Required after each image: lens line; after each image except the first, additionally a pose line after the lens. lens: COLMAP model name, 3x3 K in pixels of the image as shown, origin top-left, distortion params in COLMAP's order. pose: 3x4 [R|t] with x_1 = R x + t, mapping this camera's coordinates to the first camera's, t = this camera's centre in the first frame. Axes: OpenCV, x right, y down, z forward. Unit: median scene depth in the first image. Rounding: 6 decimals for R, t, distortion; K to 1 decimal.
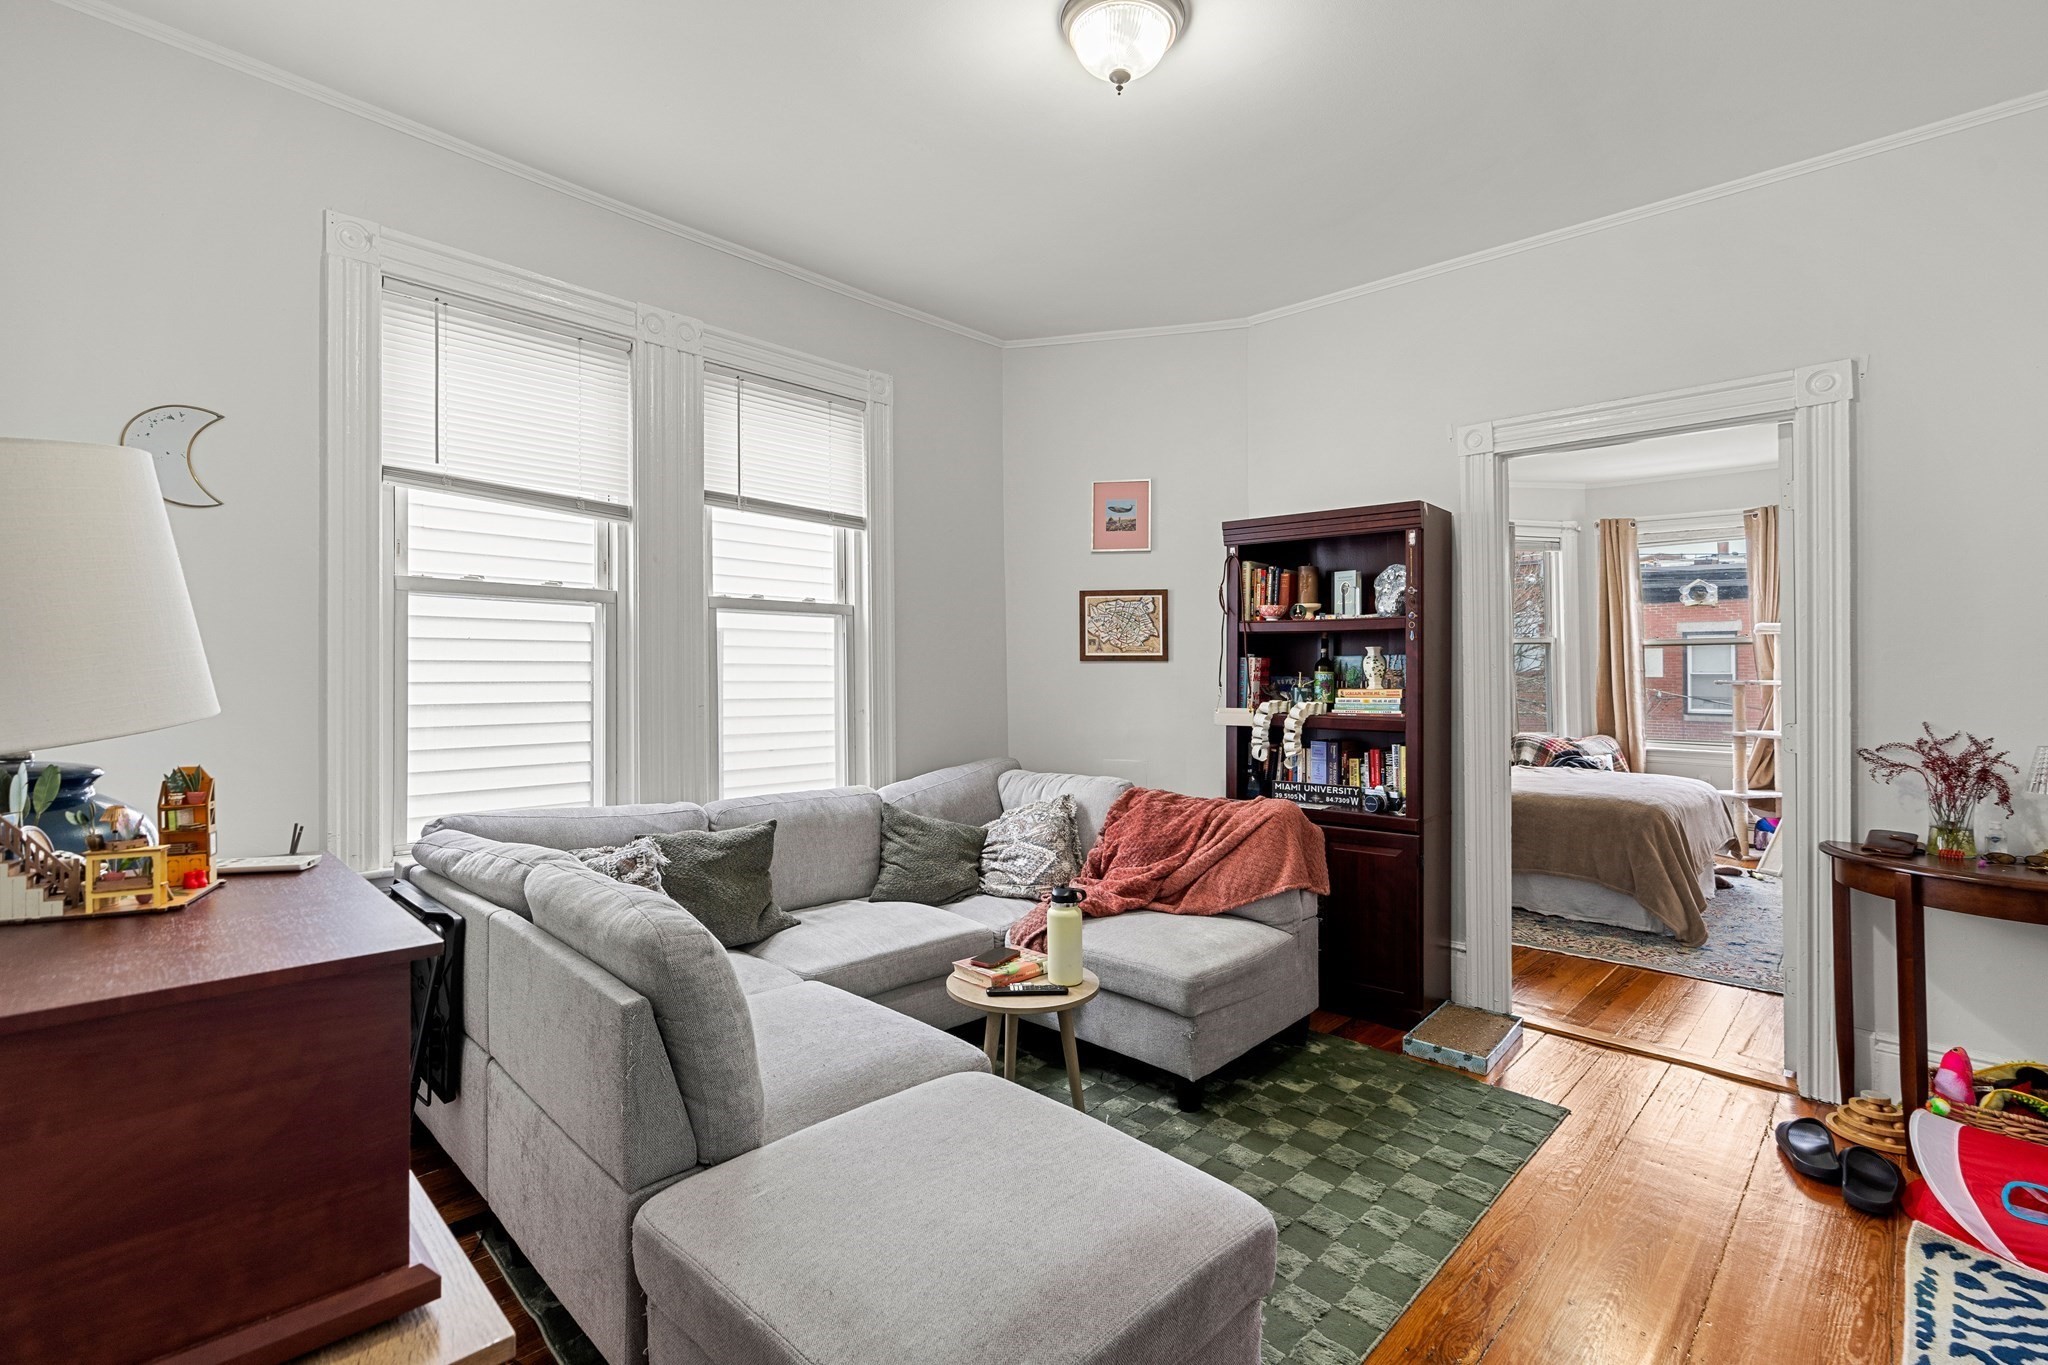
lens RADIAL K [[935.2, 0, 1029.1], [0, 935.2, 650.3], [0, 0, 1]] dist [-0.004836, -0.000060]
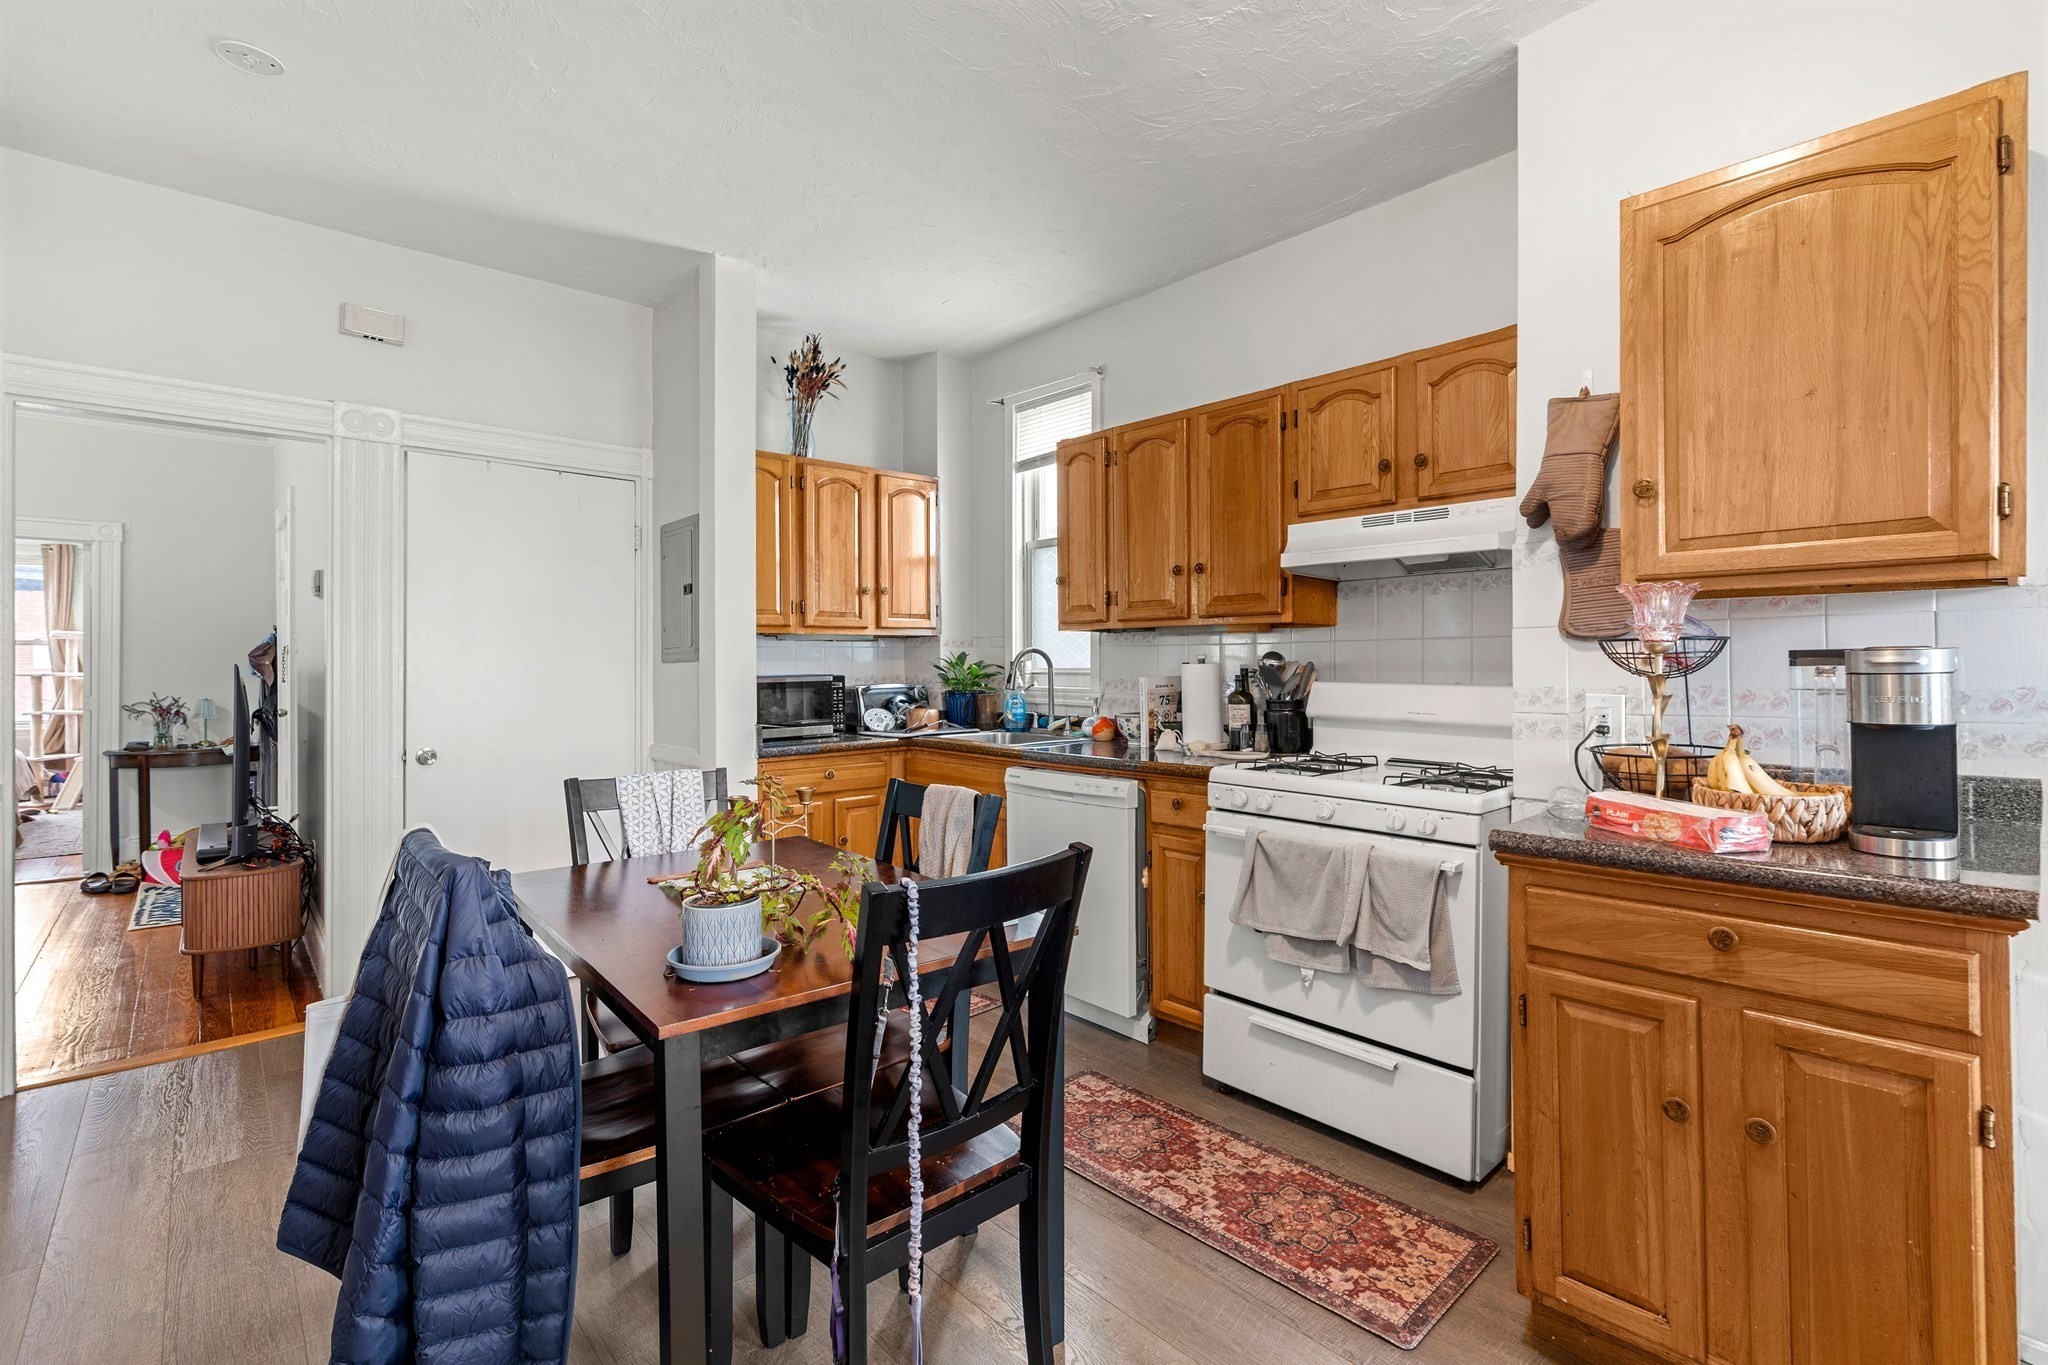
lens RADIAL K [[935.2, 0, 1029.1], [0, 935.2, 650.3], [0, 0, 1]] dist [-0.004836, -0.000060]
pose [[0.082030, 0.002686, 0.996626, -0.768129], [-0.016234, 0.999867, -0.001358, -0.038145], [-0.996498, -0.016068, 0.082063, -0.895839]]
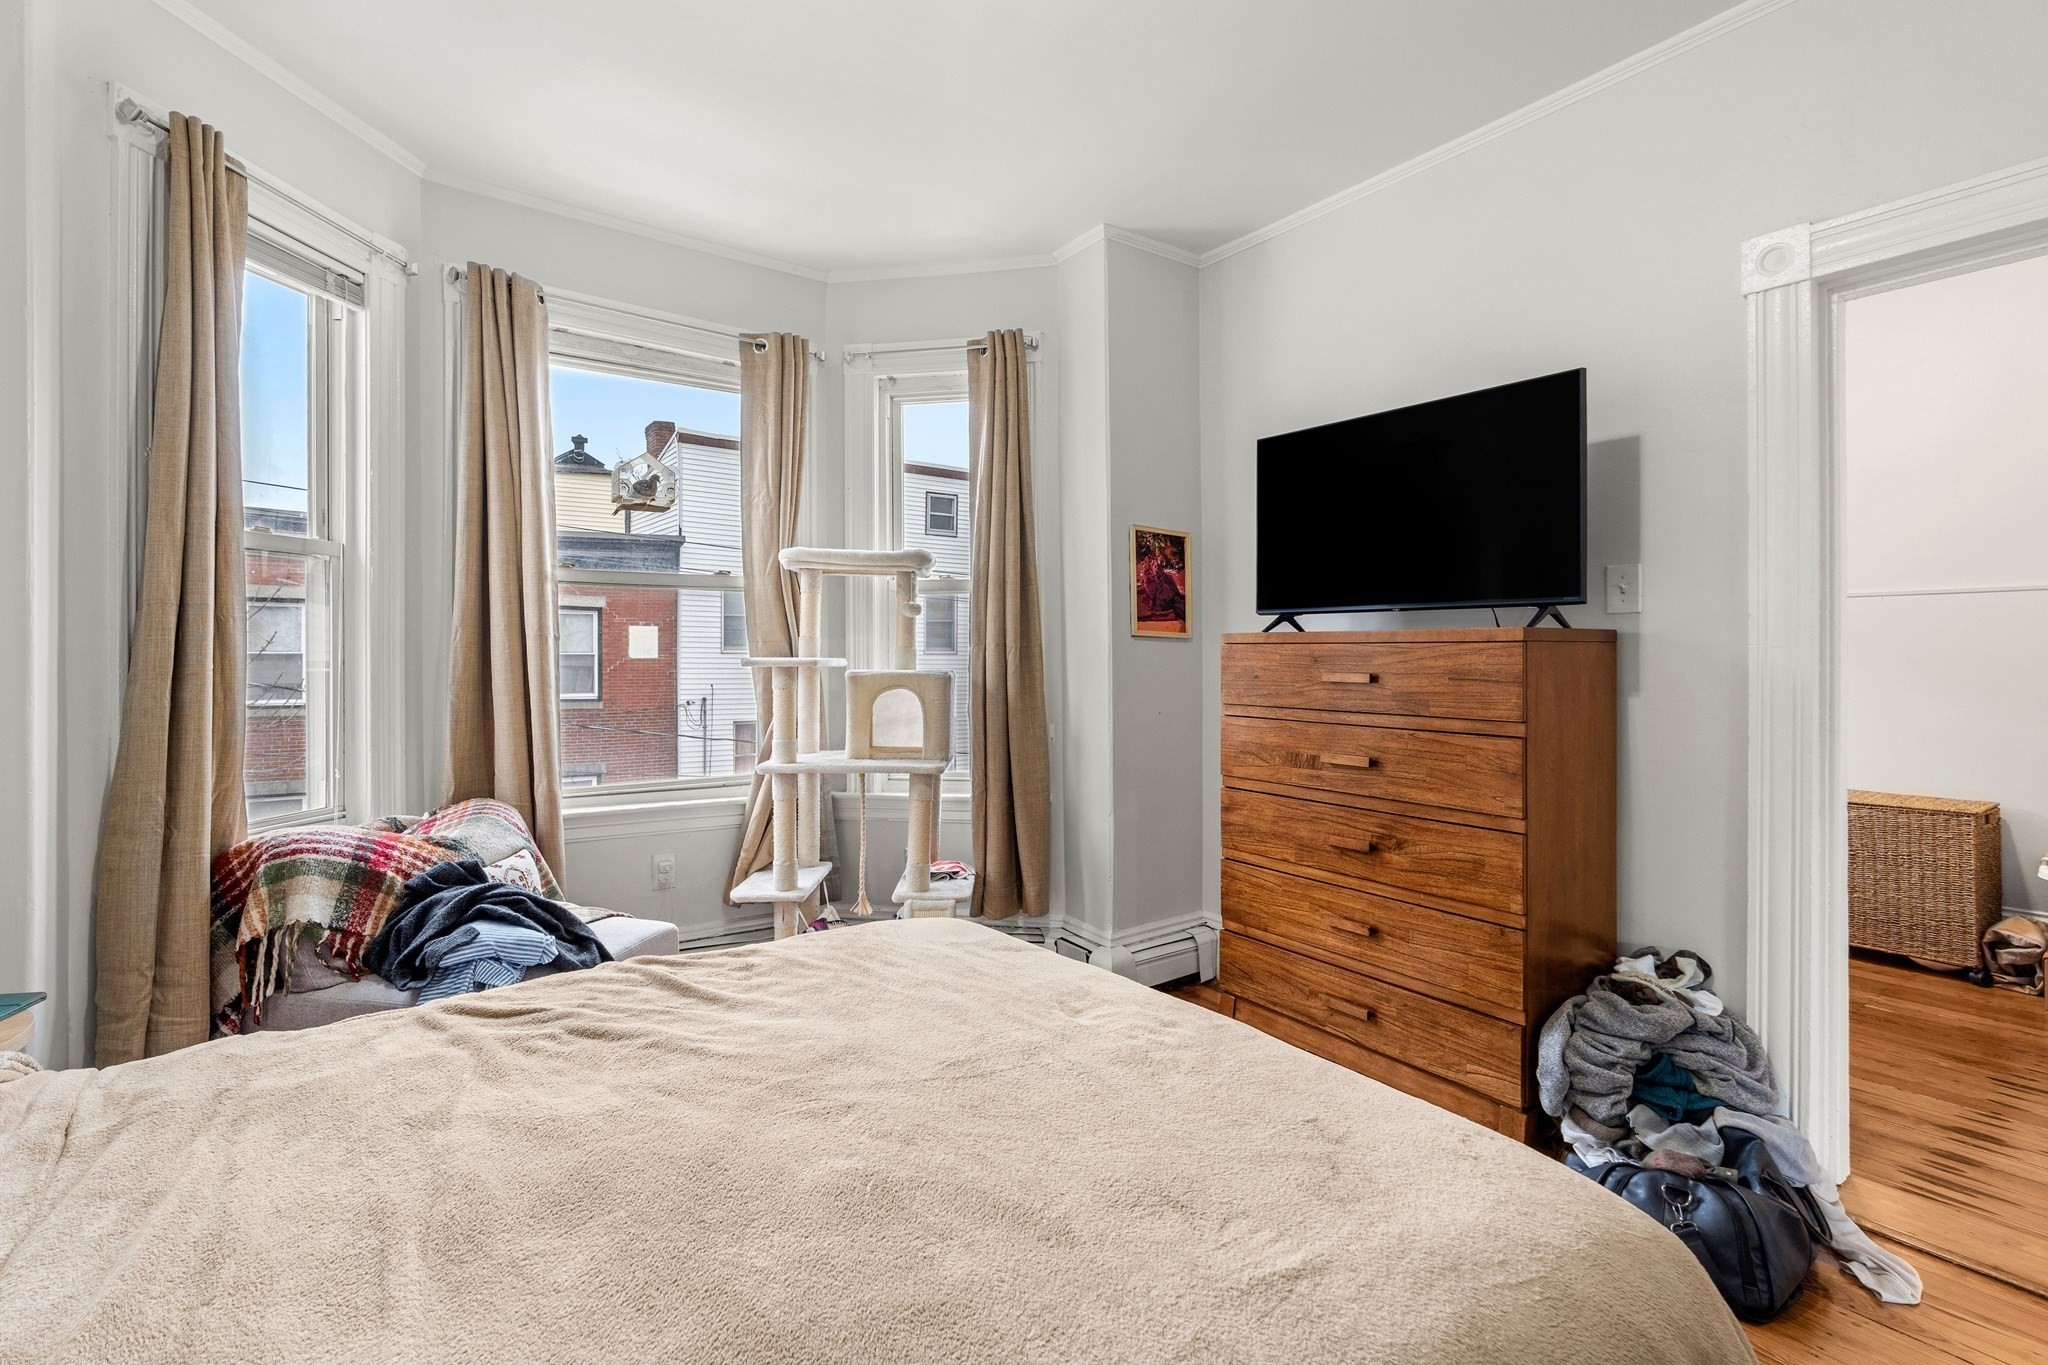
lens RADIAL K [[935.2, 0, 1029.1], [0, 935.2, 650.3], [0, 0, 1]] dist [-0.004836, -0.000060]
pose [[0.190695, 0.004372, 0.981640, 0.516308], [-0.023500, 0.999724, 0.000112, 0.042566], [-0.981368, -0.023090, 0.190745, 1.332419]]
